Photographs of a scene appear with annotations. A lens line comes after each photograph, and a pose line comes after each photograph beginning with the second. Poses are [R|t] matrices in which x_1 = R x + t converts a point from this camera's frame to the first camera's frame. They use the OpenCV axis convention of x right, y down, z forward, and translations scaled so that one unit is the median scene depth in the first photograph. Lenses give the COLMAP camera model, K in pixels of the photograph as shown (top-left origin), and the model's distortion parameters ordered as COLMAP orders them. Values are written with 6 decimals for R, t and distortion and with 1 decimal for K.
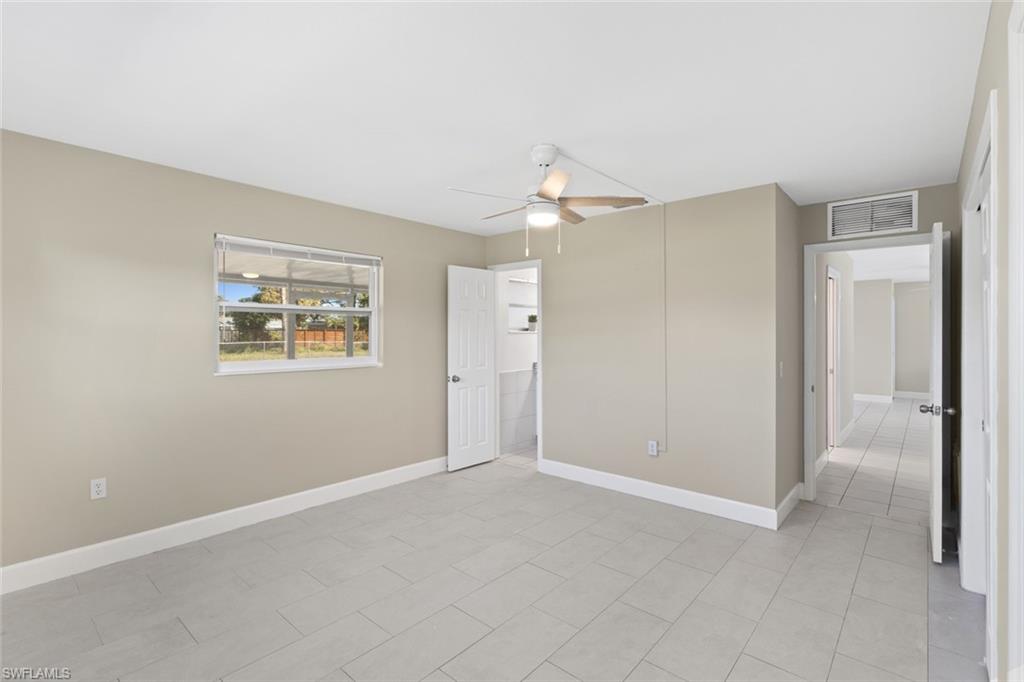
lens RADIAL K [[472.1, 0, 513.7], [0, 472.1, 331.7], [0, 0, 1]] dist [-0.002586, -0.000284]
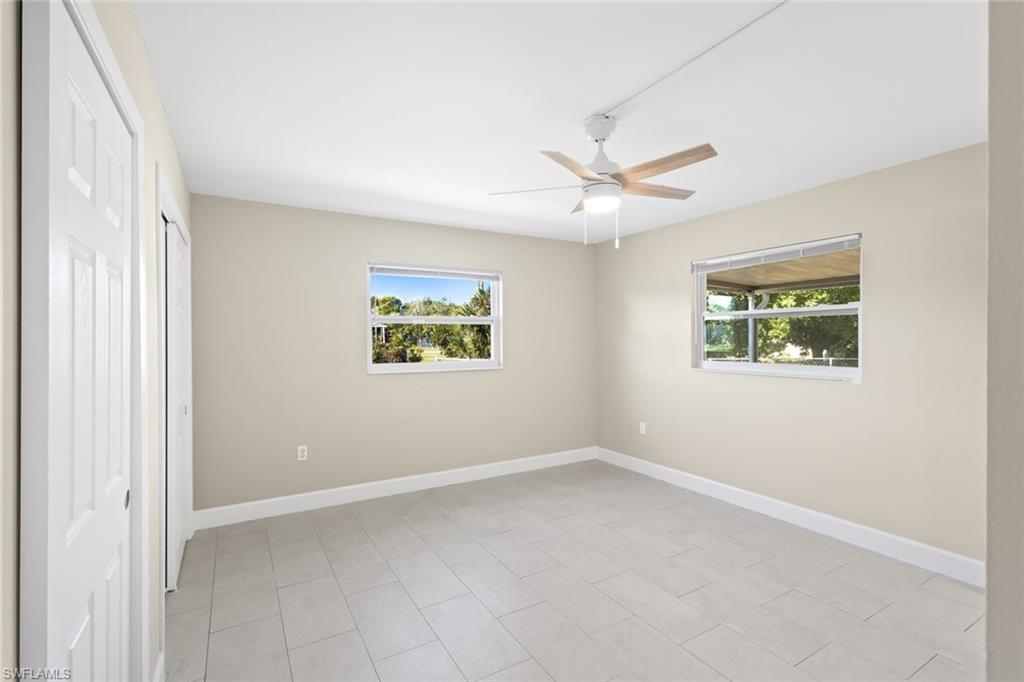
lens RADIAL K [[472.1, 0, 512.3], [0, 472.1, 340.2], [0, 0, 1]] dist [-0.002586, -0.000284]
pose [[-0.317356, 0.002099, -0.948304, 0.687257], [0.003956, 0.999992, 0.000890, 0.005170], [0.948298, -0.003469, -0.317362, 0.832552]]
